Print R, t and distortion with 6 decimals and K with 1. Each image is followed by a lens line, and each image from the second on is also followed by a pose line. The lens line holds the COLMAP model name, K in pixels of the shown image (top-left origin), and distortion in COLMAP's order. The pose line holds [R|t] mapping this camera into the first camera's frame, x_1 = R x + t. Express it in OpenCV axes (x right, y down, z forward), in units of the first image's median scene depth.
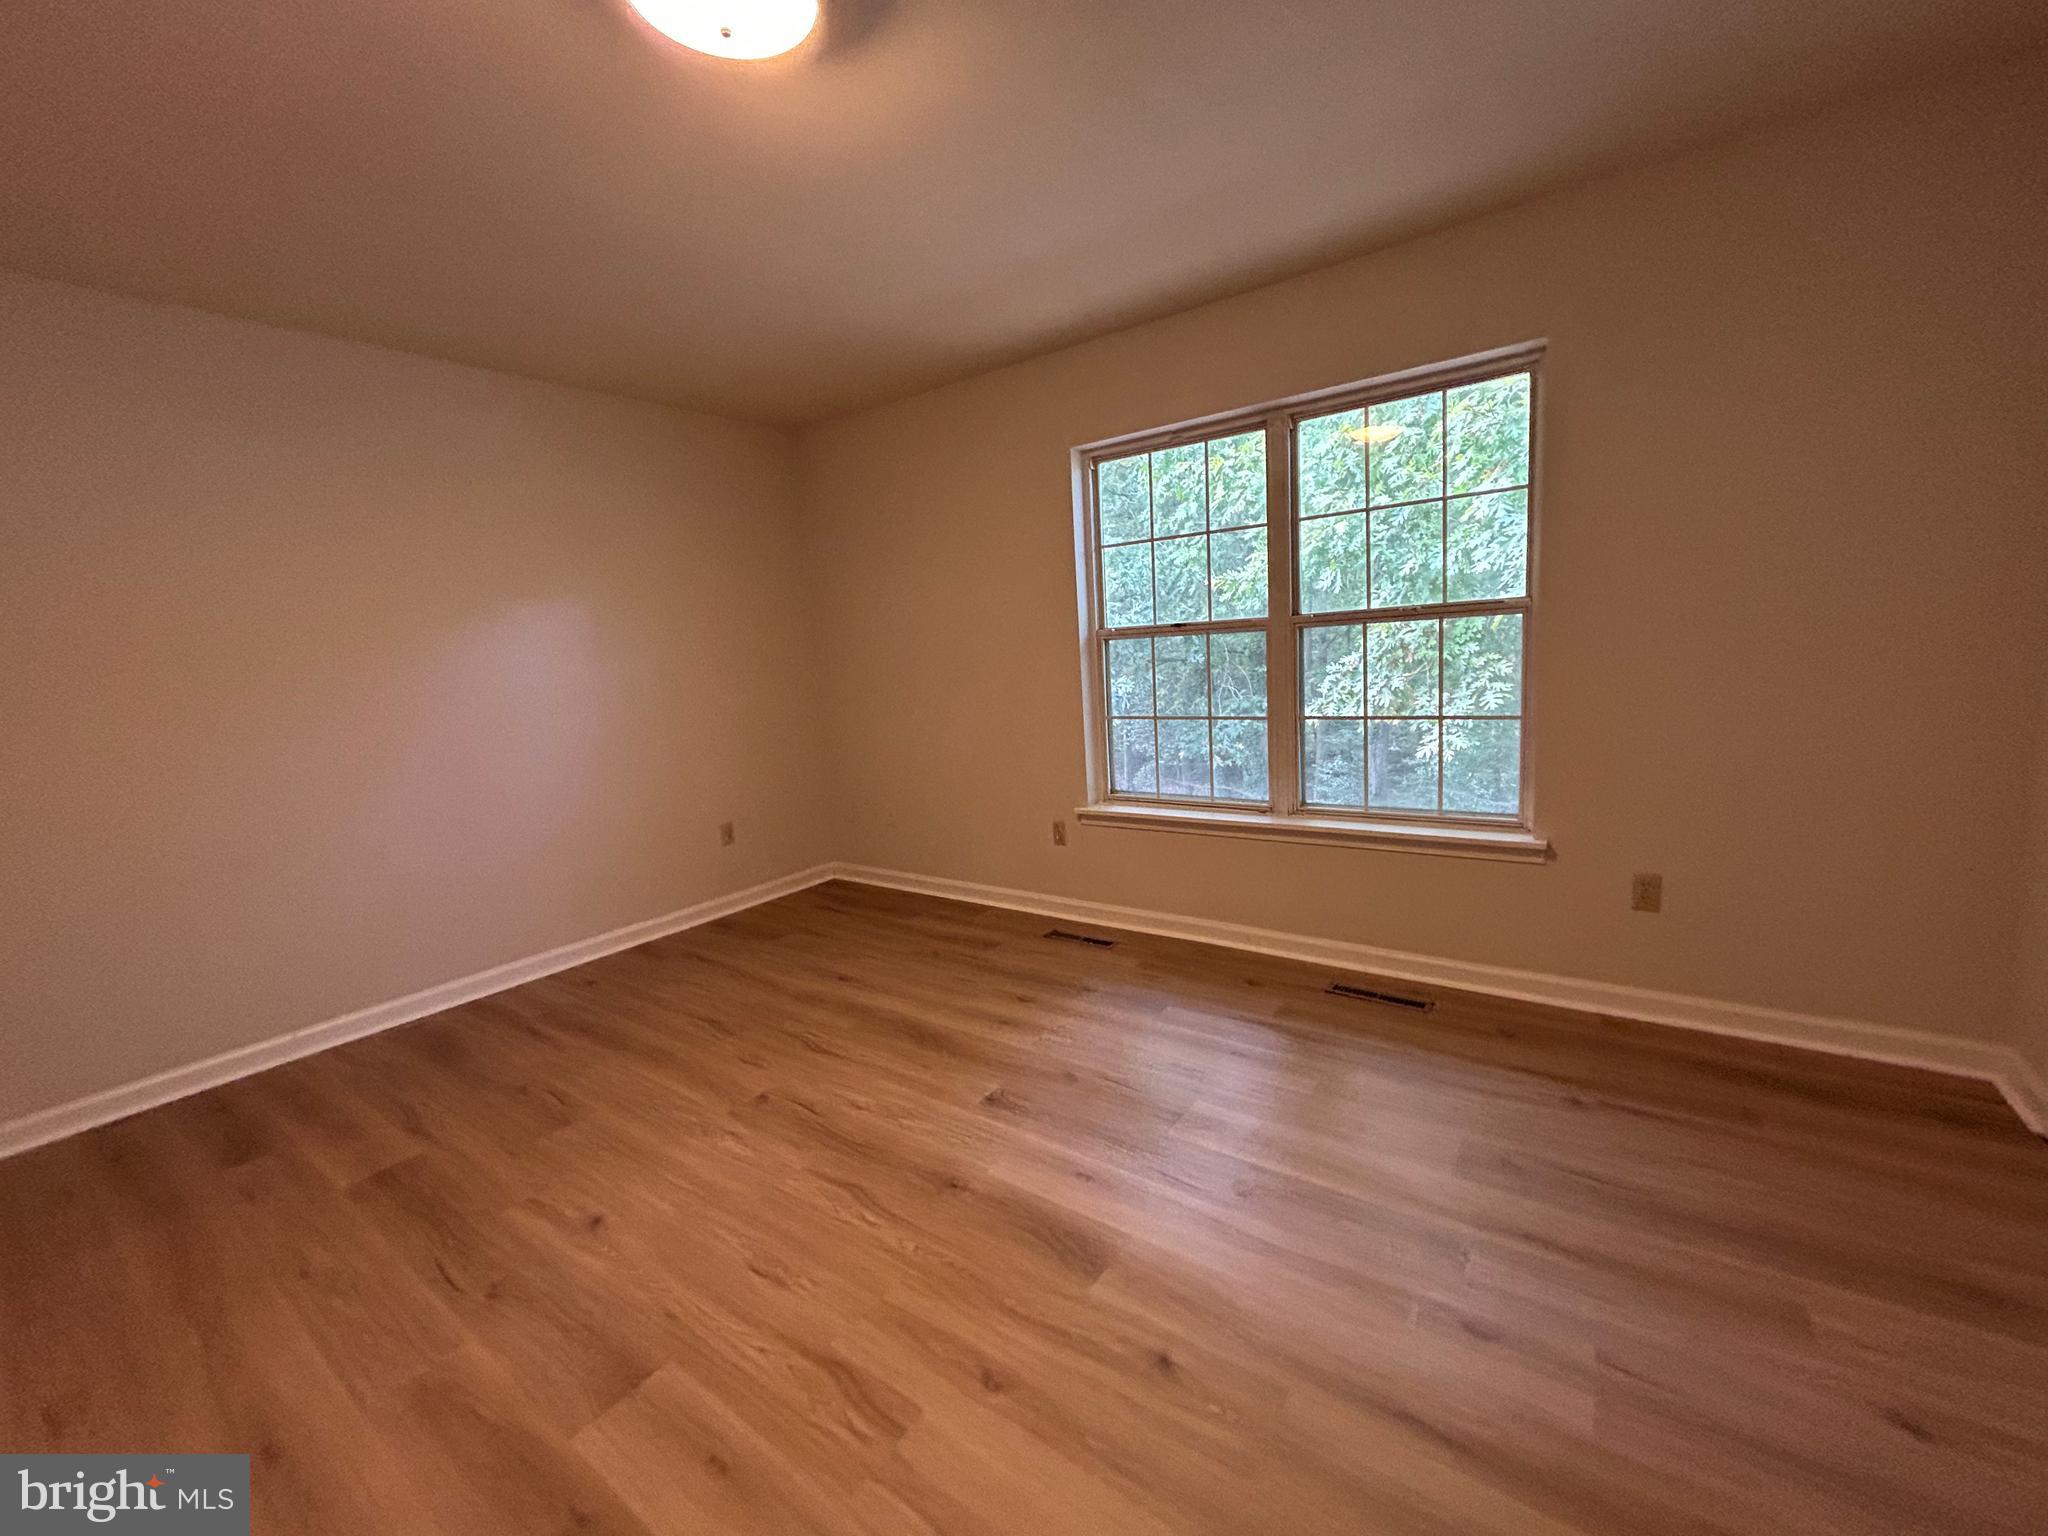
lens RADIAL K [[825.3, 0, 1019.9], [0, 825.3, 760.2], [0, 0, 1]] dist [-0.000474, 0.001340]
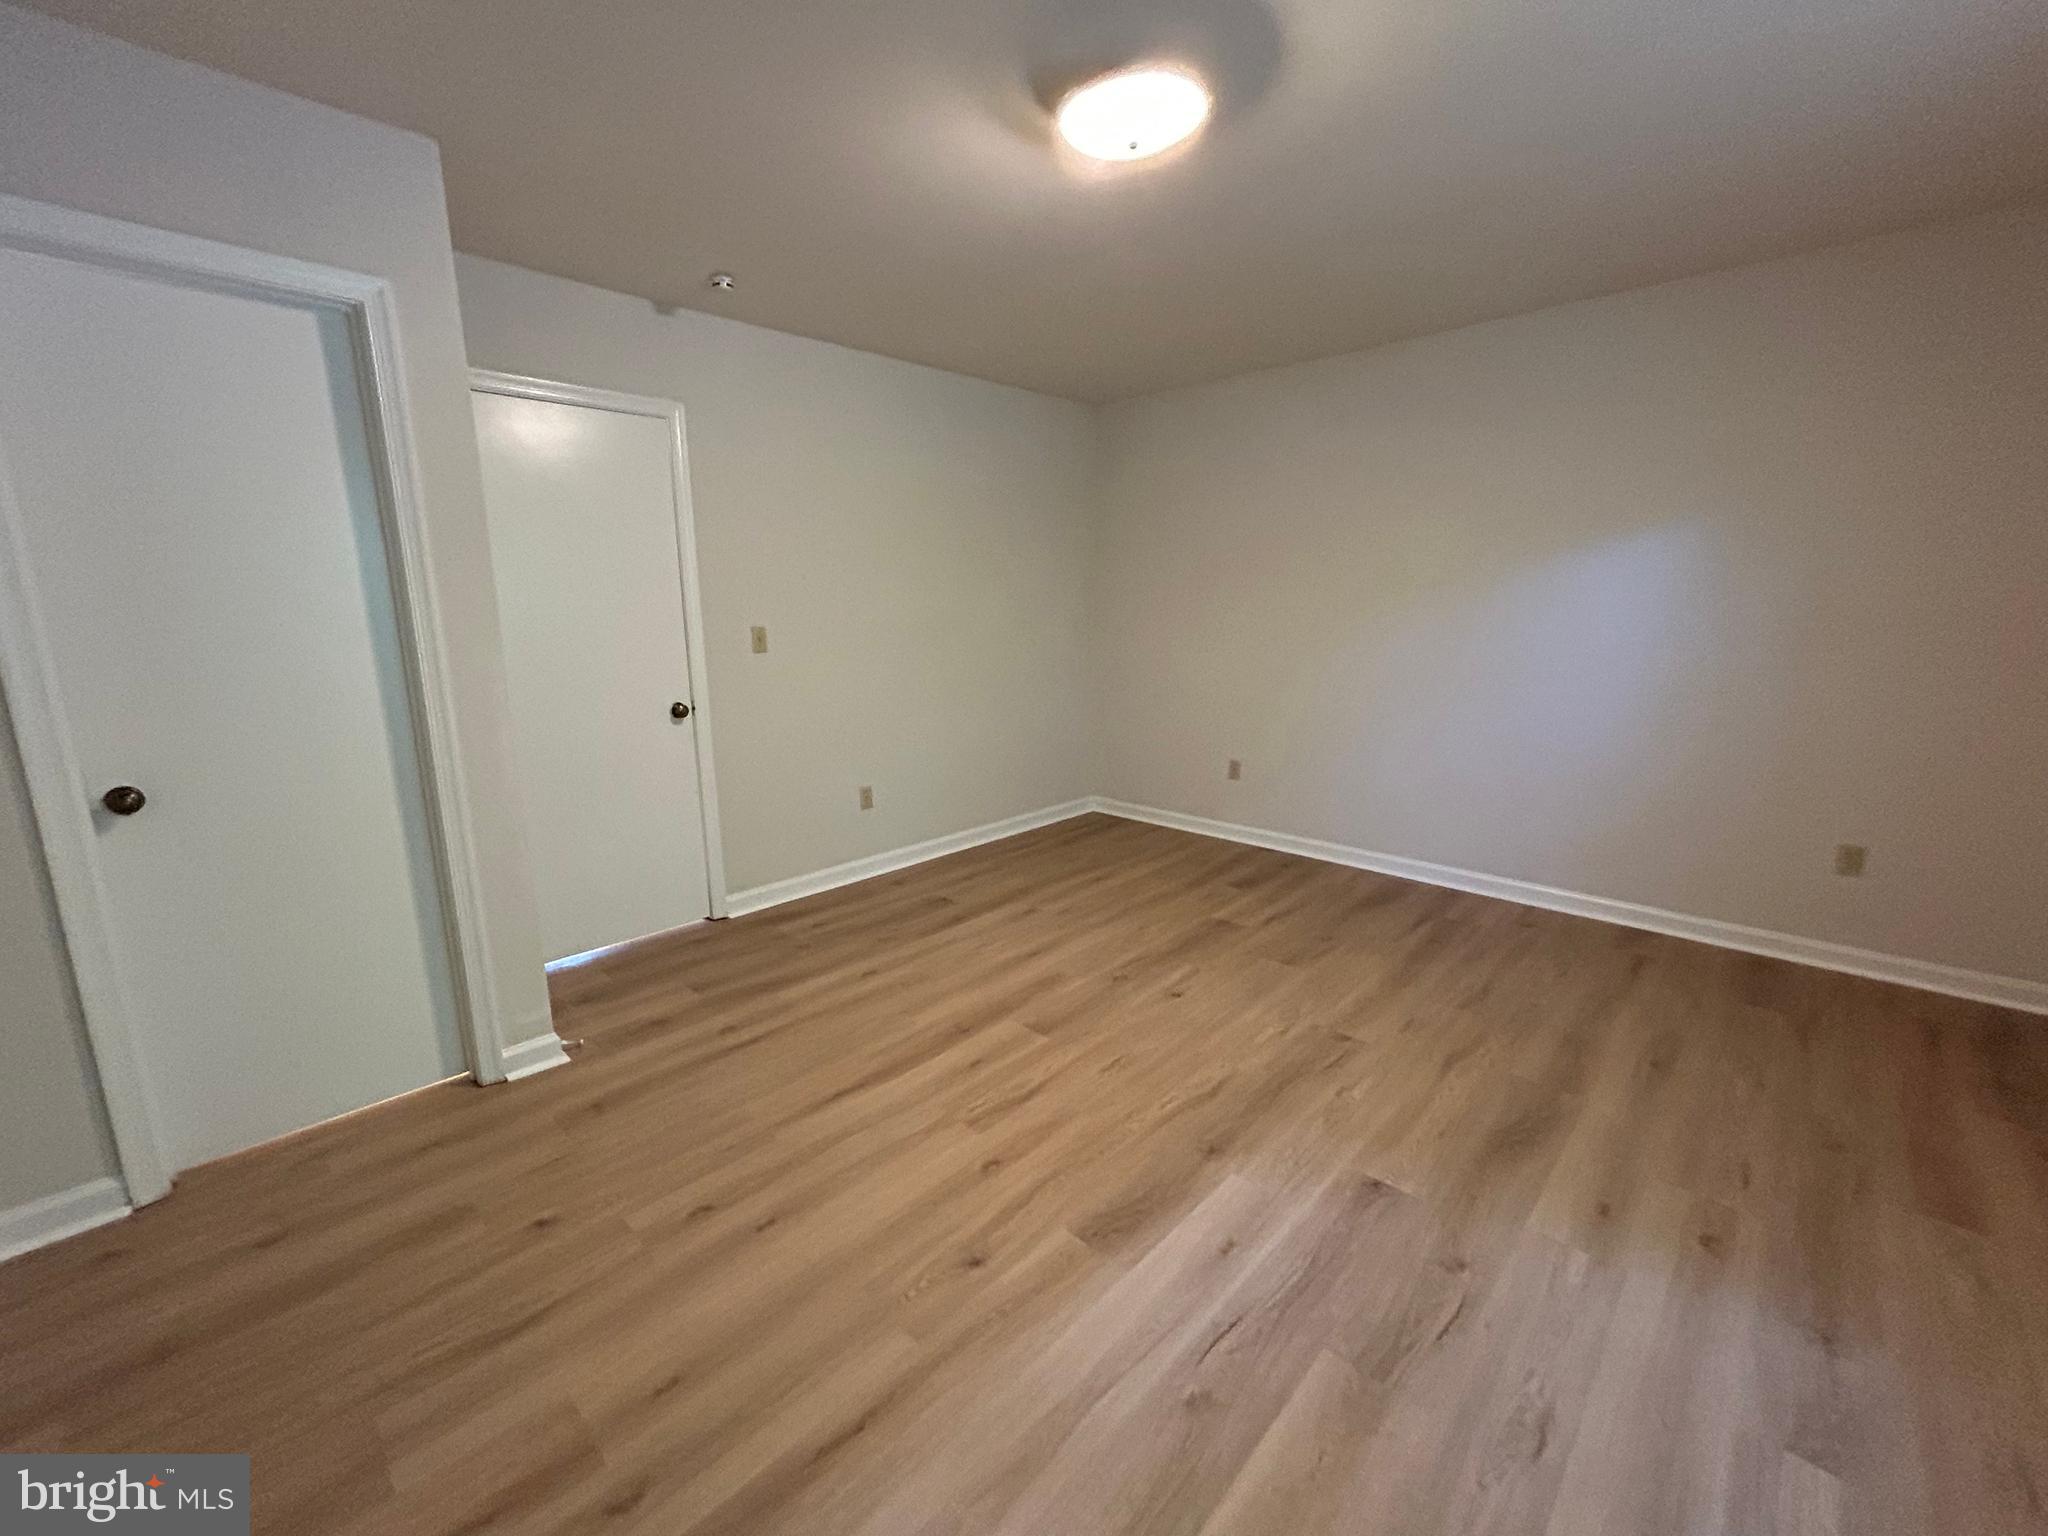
lens RADIAL K [[825.3, 0, 1028.3], [0, 825.3, 765.7], [0, 0, 1]] dist [-0.000474, 0.001340]
pose [[-0.133387, 0.255474, -0.957570, 0.662454], [-0.117251, 0.955351, 0.271215, -0.164625], [0.984104, 0.148453, -0.097477, 0.644251]]
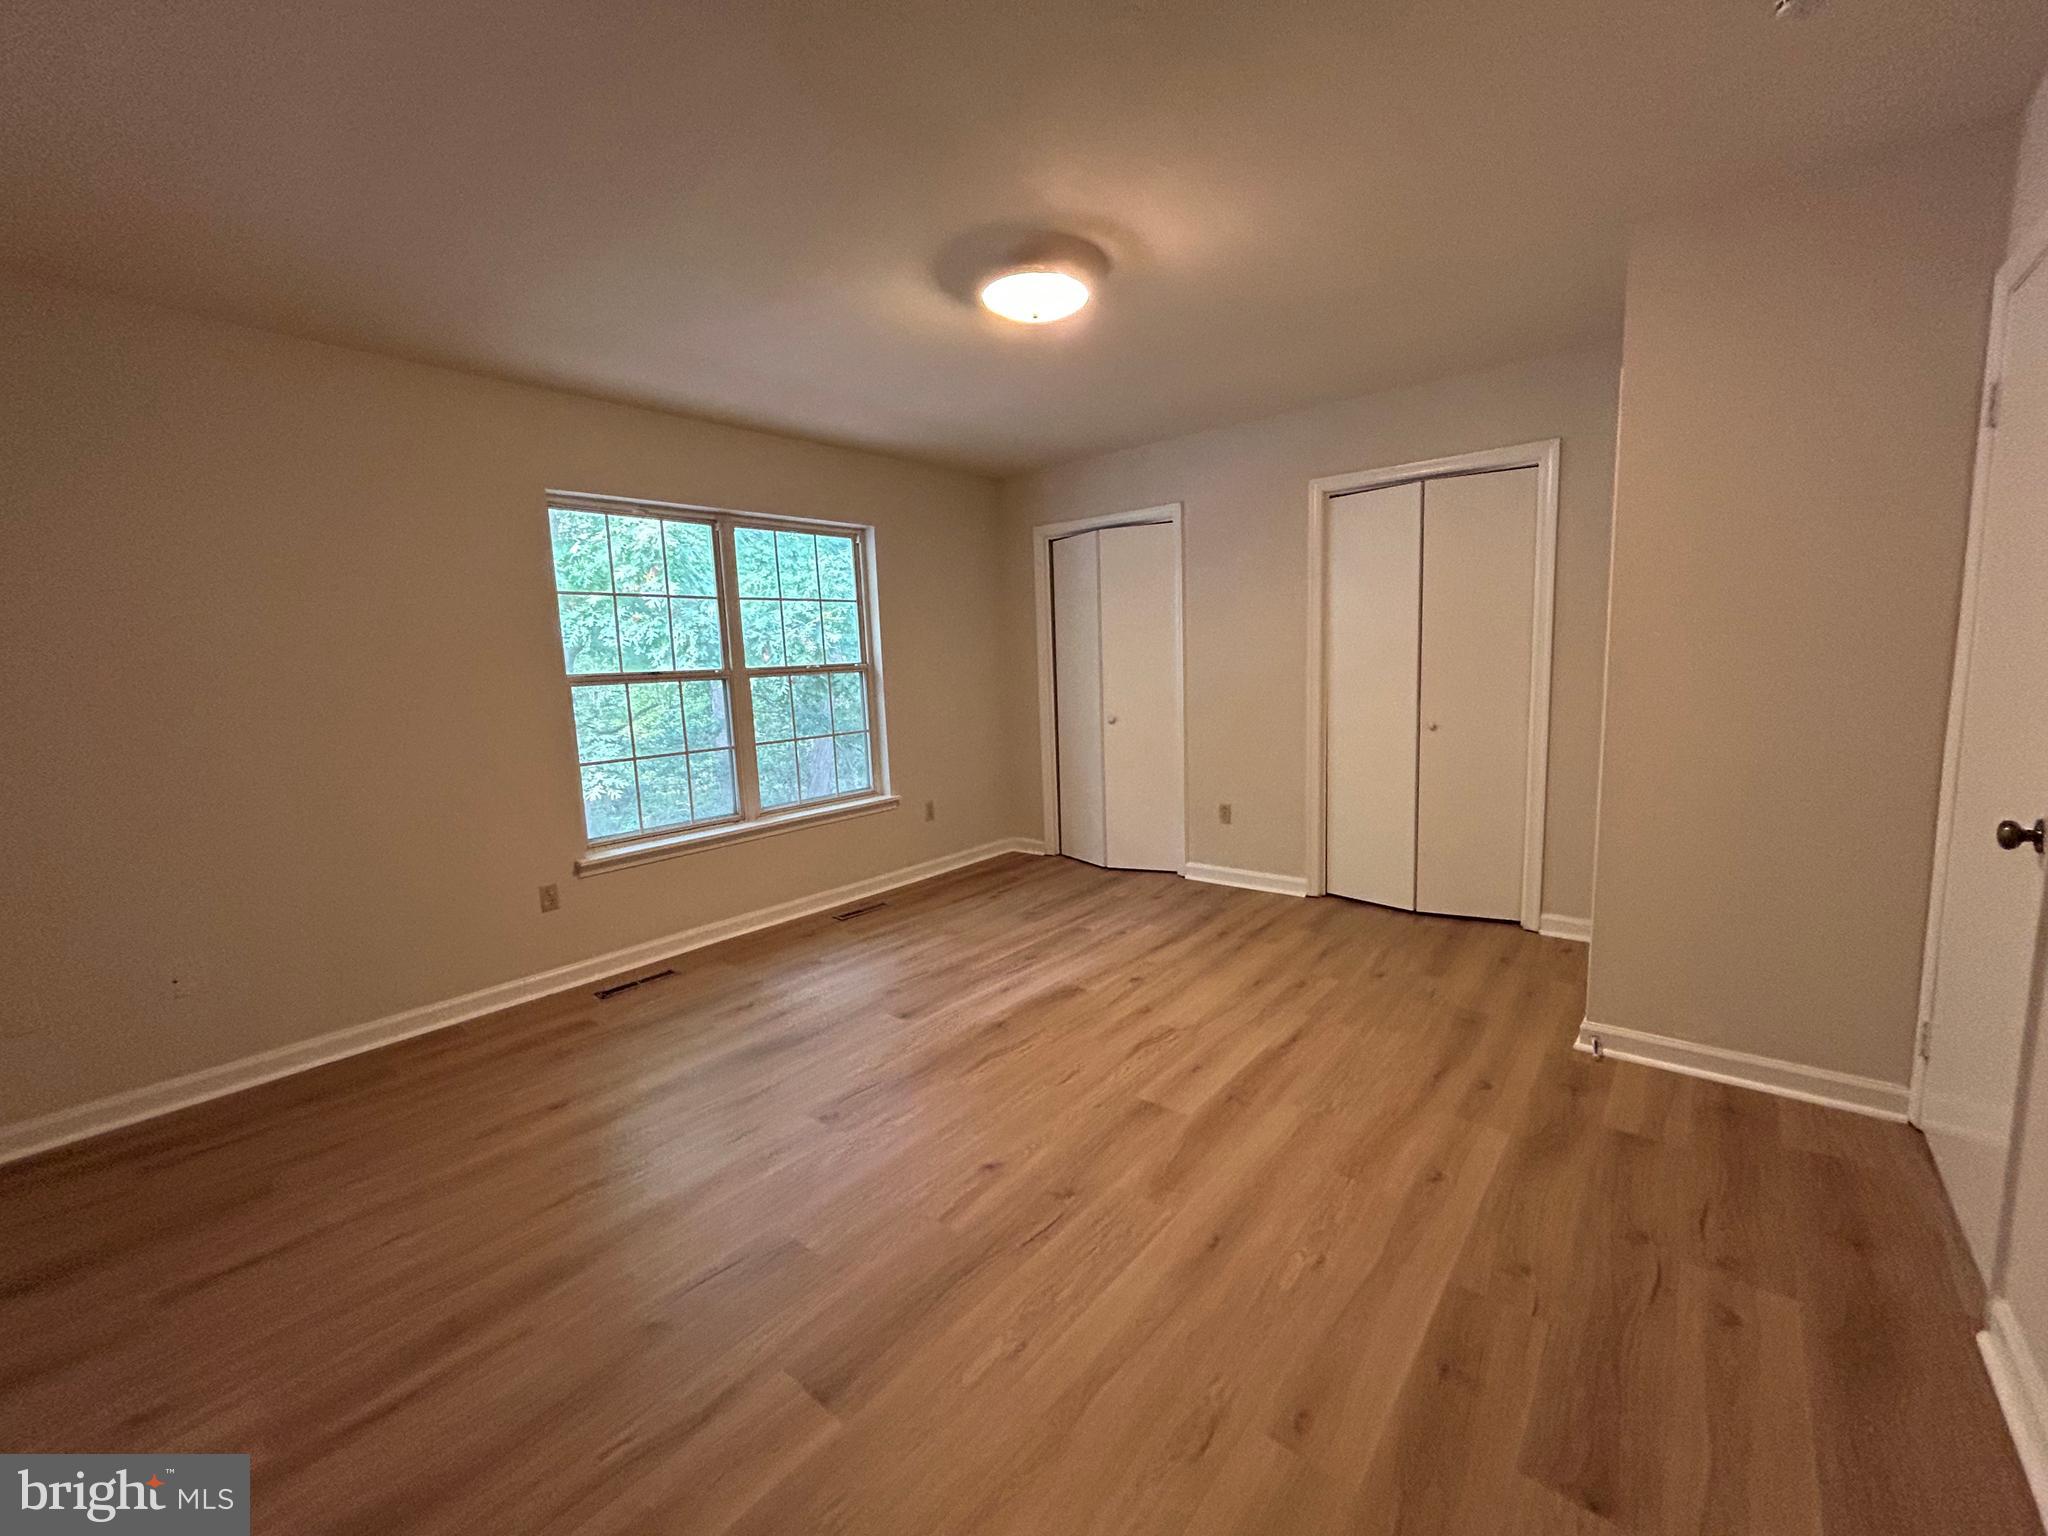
lens RADIAL K [[825.3, 0, 1026.1], [0, 825.3, 764.2], [0, 0, 1]] dist [-0.000474, 0.001340]
pose [[0.066046, -0.070149, 0.995348, -1.250889], [0.170724, 0.983611, 0.057994, -0.029158], [-0.983103, 0.166100, 0.076939, 0.607916]]
